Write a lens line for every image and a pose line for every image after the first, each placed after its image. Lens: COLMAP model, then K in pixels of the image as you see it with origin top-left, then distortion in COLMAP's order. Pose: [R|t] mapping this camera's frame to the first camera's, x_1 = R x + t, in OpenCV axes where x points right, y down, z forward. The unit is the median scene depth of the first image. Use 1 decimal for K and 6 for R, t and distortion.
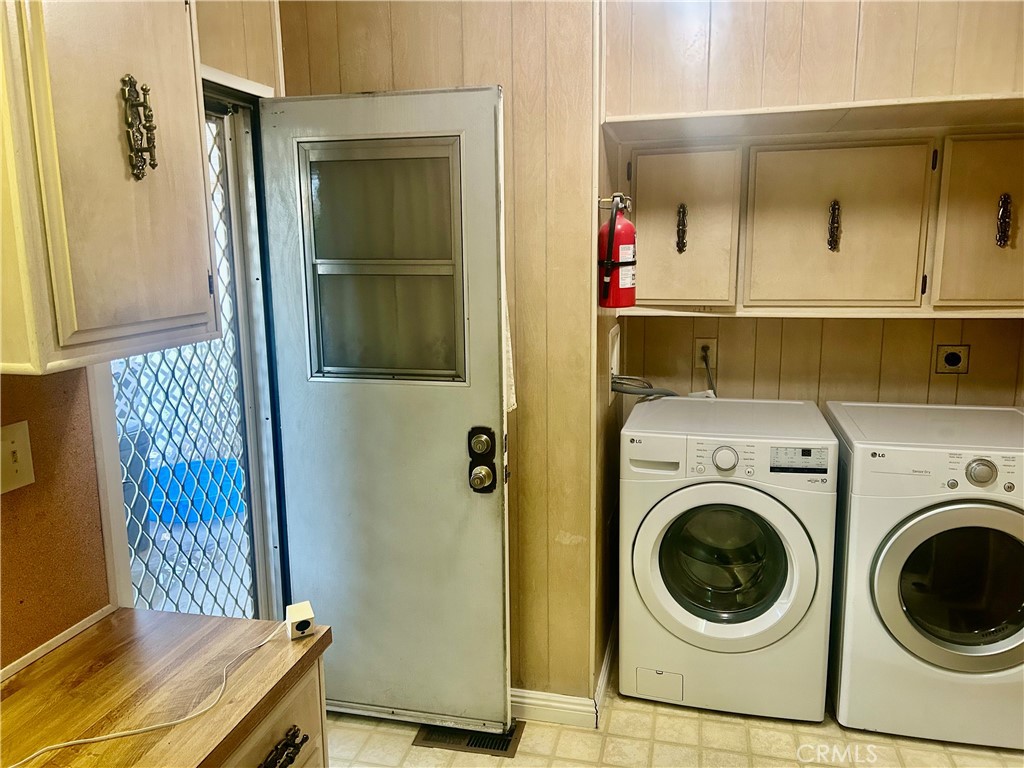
lens RADIAL K [[784.3, 0, 510.4], [0, 784.3, 389.9], [0, 0, 1]] dist [0.075362, -0.059487]
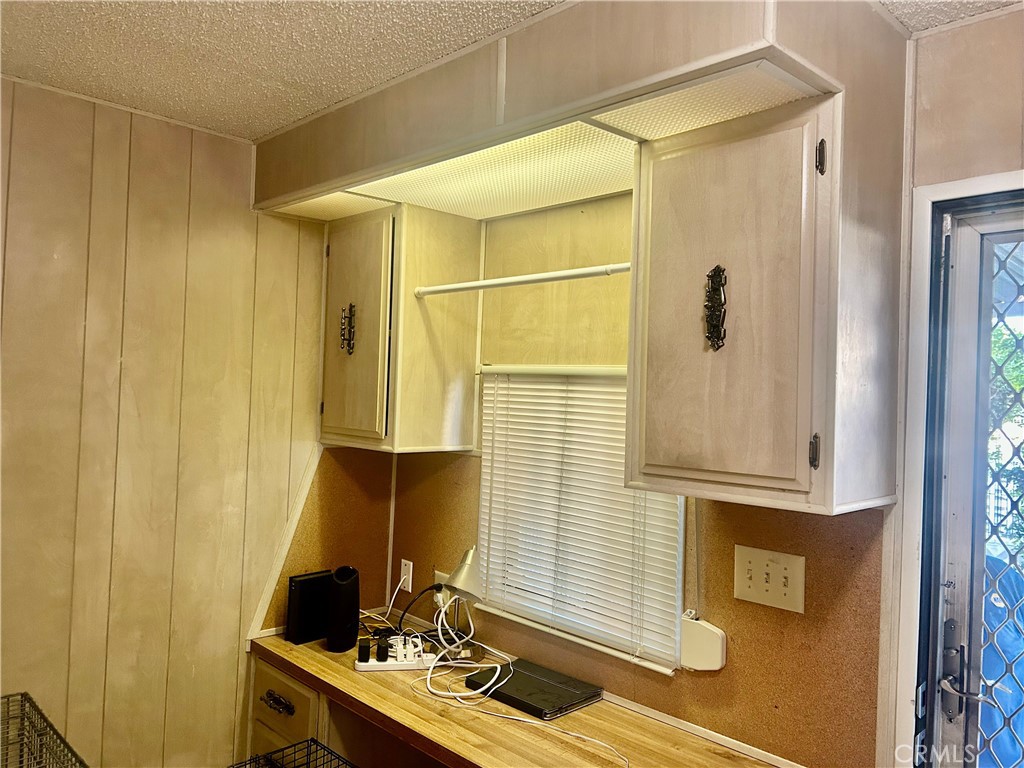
lens RADIAL K [[784.3, 0, 510.4], [0, 784.3, 389.9], [0, 0, 1]] dist [0.075362, -0.059487]
pose [[-0.538081, -0.014951, -0.842761, 0.670247], [-0.179167, 0.979023, 0.097025, -0.265117], [0.823631, 0.203202, -0.529472, 1.379189]]
